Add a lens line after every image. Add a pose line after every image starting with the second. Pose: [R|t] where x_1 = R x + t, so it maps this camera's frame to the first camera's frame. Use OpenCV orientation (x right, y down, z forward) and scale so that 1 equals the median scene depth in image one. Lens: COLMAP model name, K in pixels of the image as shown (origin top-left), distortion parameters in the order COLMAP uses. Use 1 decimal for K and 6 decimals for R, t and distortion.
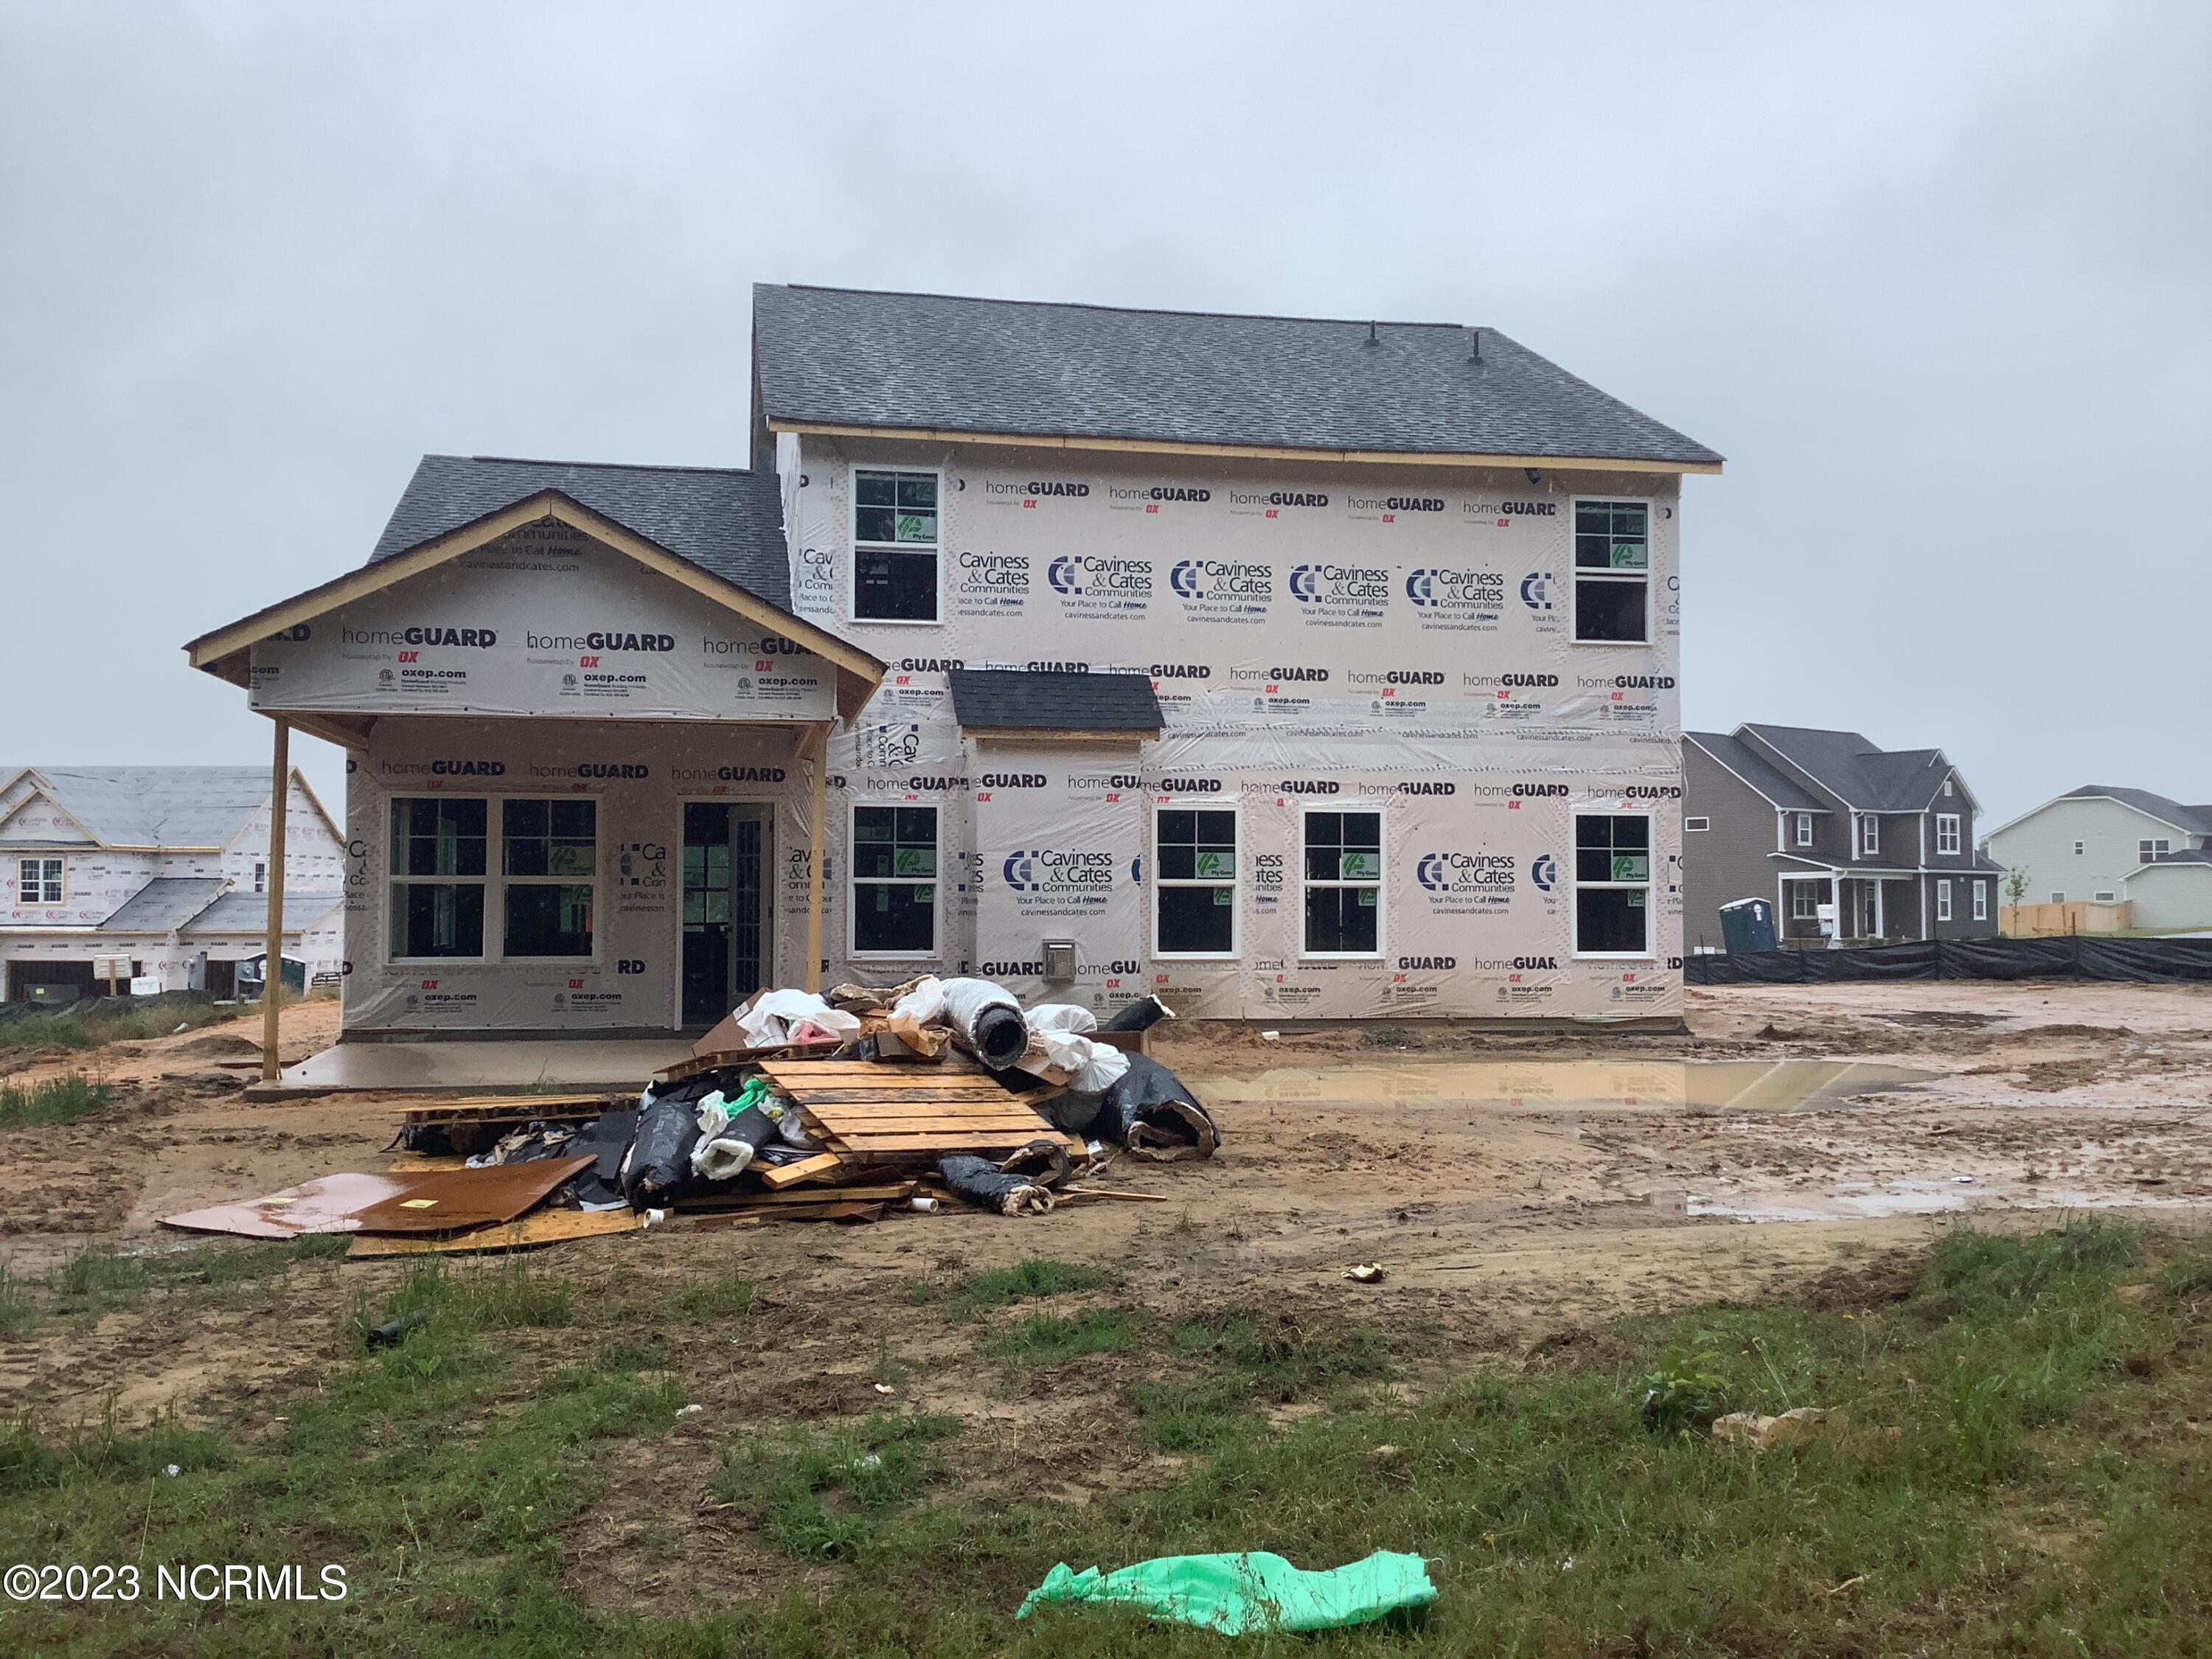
lens RADIAL K [[1993.8, 0, 1106.0], [0, 1993.8, 829.5], [0, 0, 1]] dist [-0.000848, -0.000570]
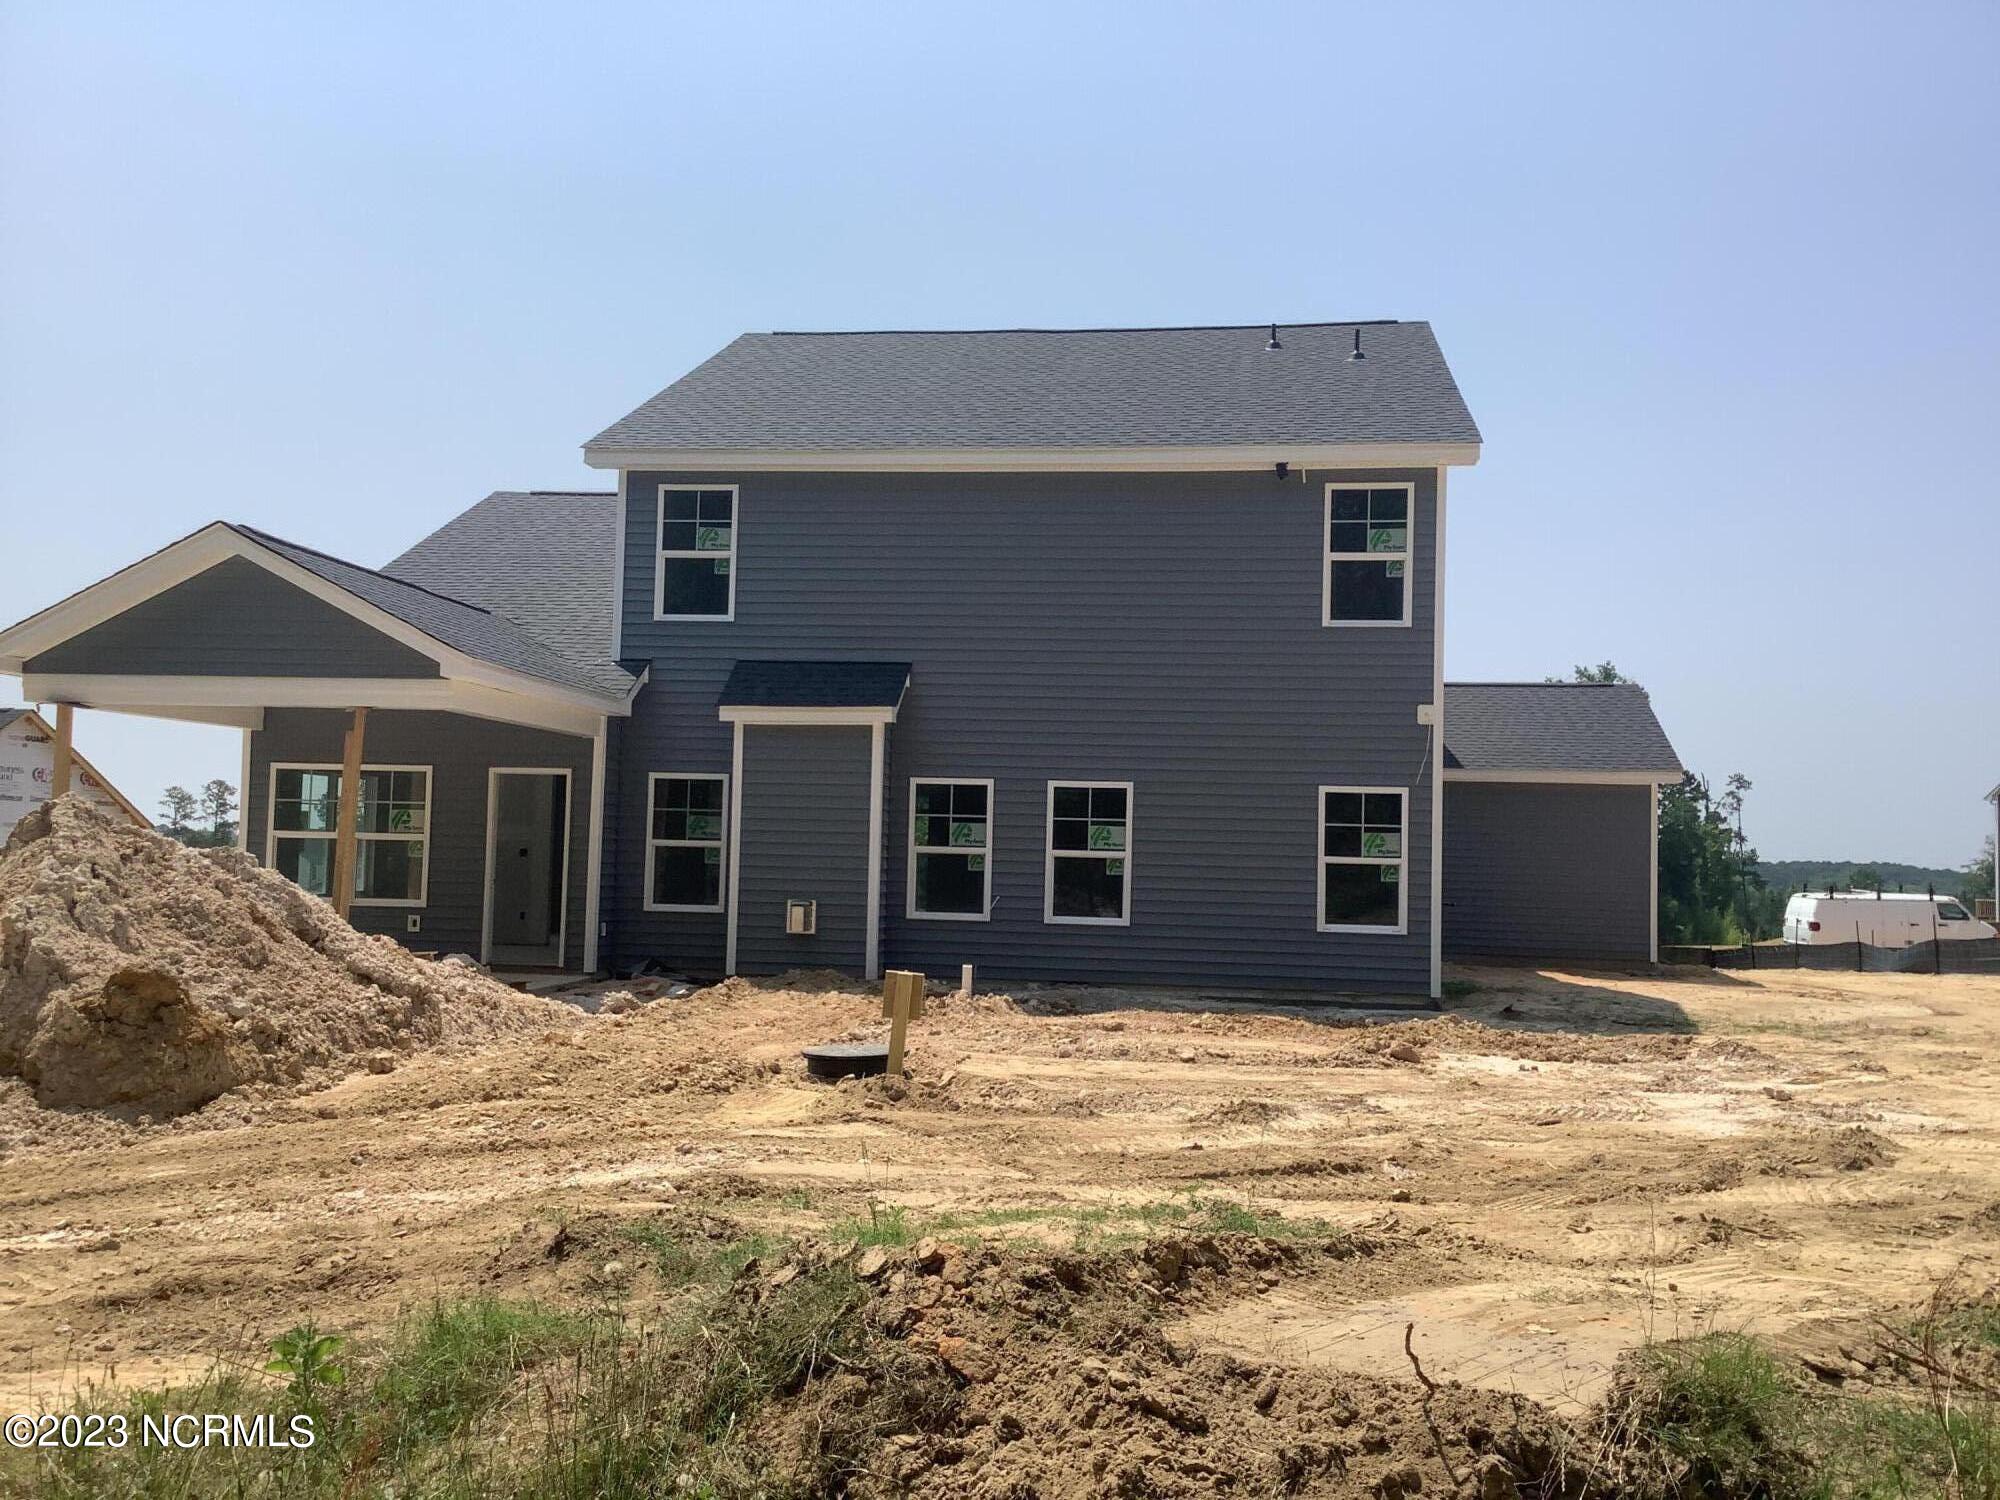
lens RADIAL K [[1807.6, 0, 1000.0], [0, 1807.6, 750.0], [0, 0, 1]] dist [0.083405, 0.000282]
pose [[0.945916, 0.001232, -0.324411, 0.387033], [-0.012511, 0.999387, -0.032684, 0.003730], [0.324172, 0.034975, 0.945352, 0.064754]]
